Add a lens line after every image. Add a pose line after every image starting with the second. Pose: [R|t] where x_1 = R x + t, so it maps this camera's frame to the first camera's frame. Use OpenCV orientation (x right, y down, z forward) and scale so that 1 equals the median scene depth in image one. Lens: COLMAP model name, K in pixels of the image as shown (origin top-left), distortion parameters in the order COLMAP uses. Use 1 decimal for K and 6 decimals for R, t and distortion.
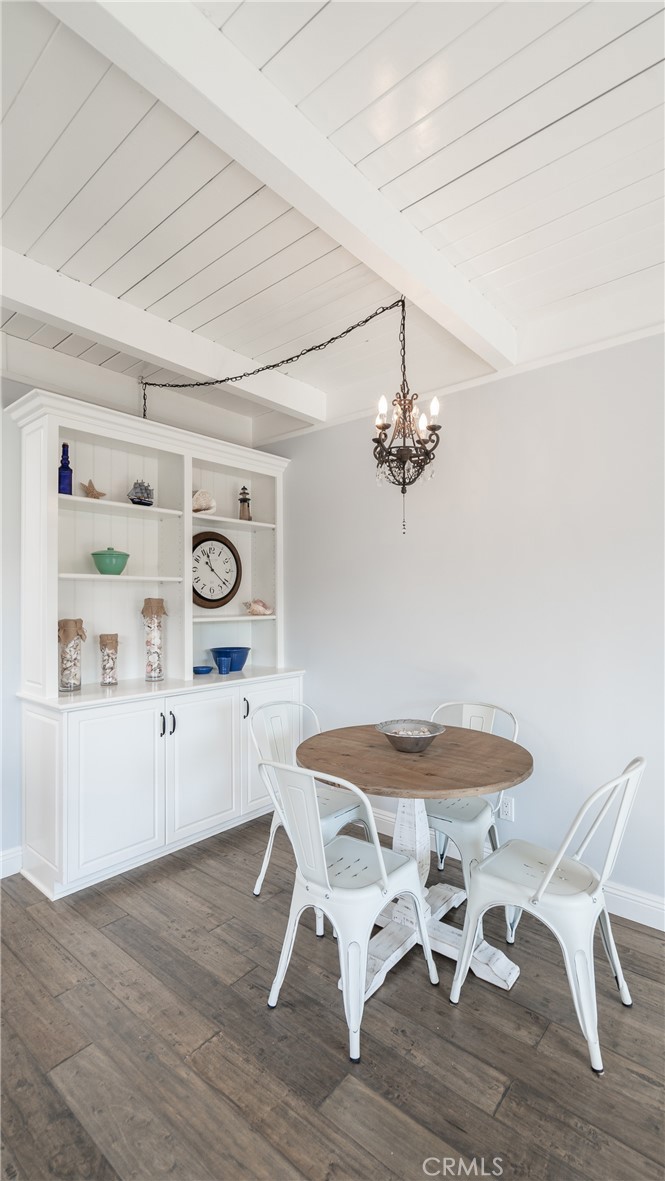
lens RADIAL K [[529.5, 0, 332.5], [0, 529.5, 590.5], [0, 0, 1]] dist [-0.001356, 0.000026]
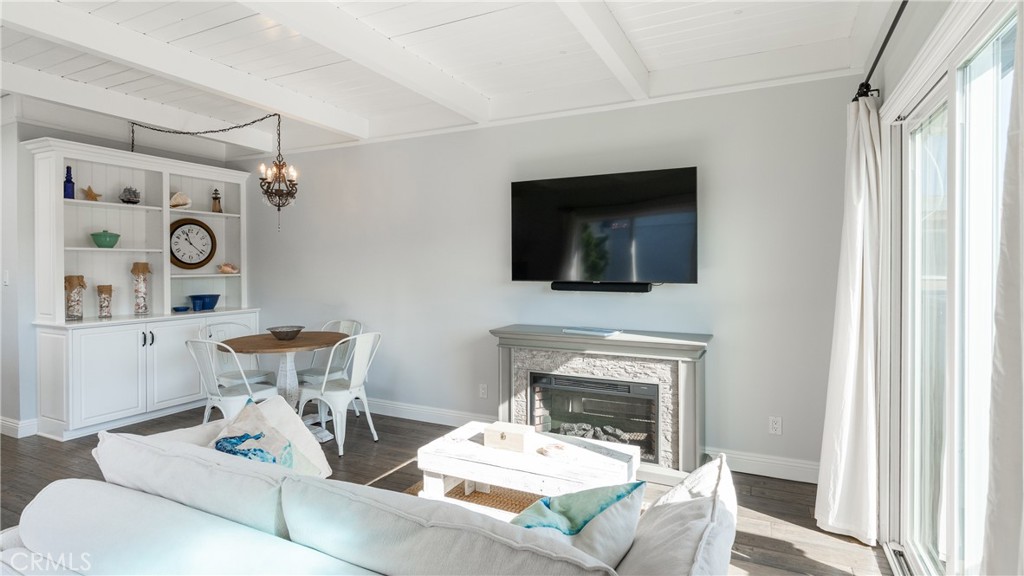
lens RADIAL K [[455.6, 0, 511.9], [0, 455.6, 264.8], [0, 0, 1]] dist [0.001731, -0.000030]
pose [[0.956011, 0.001957, 0.293325, 0.319756], [-0.008035, 0.999777, 0.019517, -0.013851], [-0.293222, -0.021015, 0.955813, -0.617551]]
